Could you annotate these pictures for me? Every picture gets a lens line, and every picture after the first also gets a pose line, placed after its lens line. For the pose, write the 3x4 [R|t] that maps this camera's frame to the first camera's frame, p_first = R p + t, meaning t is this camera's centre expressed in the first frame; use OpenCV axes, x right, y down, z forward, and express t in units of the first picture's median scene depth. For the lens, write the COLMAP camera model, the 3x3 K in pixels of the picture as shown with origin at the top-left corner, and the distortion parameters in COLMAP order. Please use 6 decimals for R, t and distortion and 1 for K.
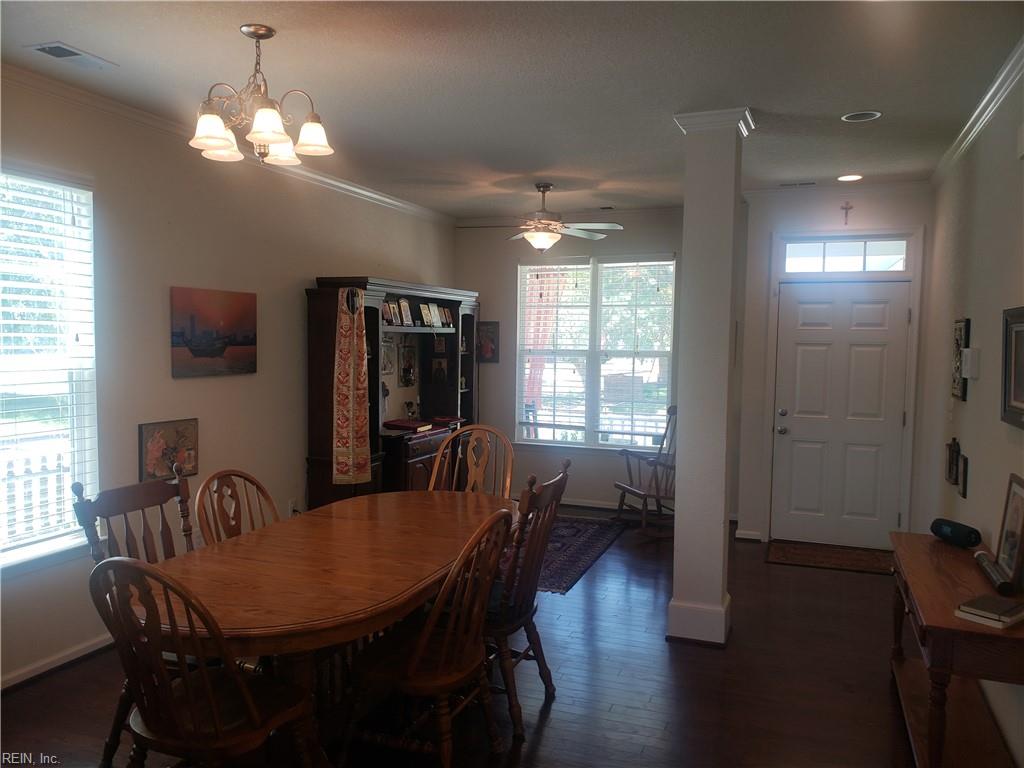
lens RADIAL K [[778.6, 0, 511.5], [0, 778.6, 394.2], [0, 0, 1]] dist [0.023944, -0.003467]
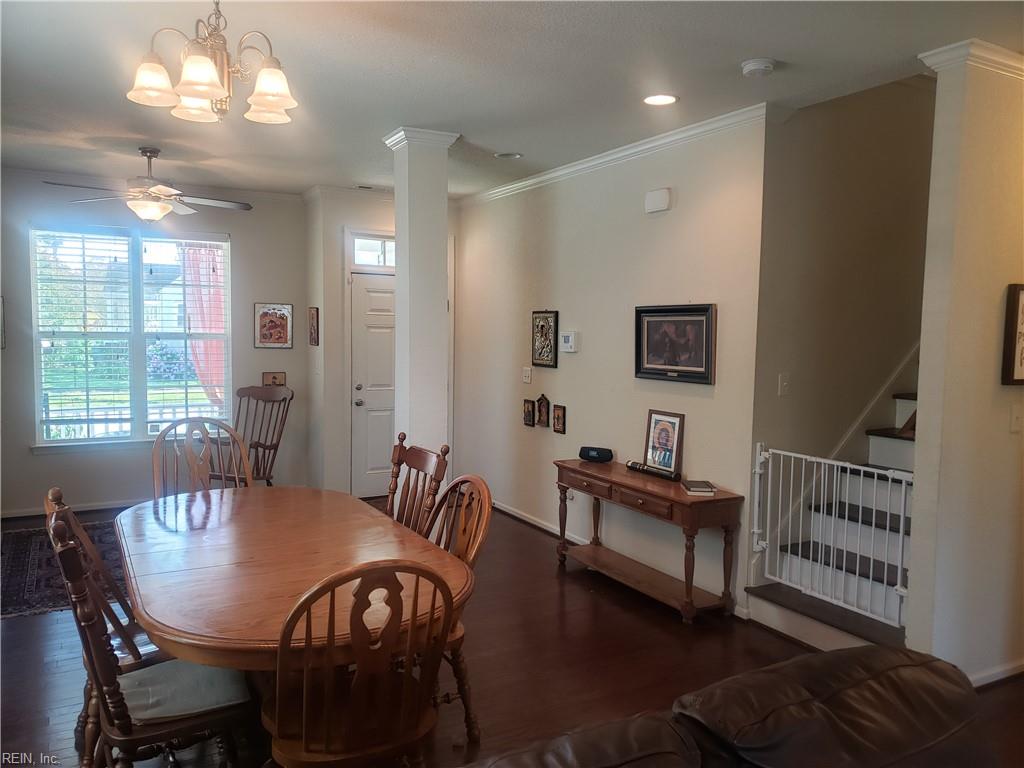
lens RADIAL K [[778.6, 0, 513.5], [0, 778.6, 376.7], [0, 0, 1]] dist [0.023944, -0.003467]
pose [[0.624885, -0.052770, 0.778931, -0.395555], [0.047929, 0.998424, 0.029190, -0.013390], [-0.779244, 0.019093, 0.626430, 0.109647]]
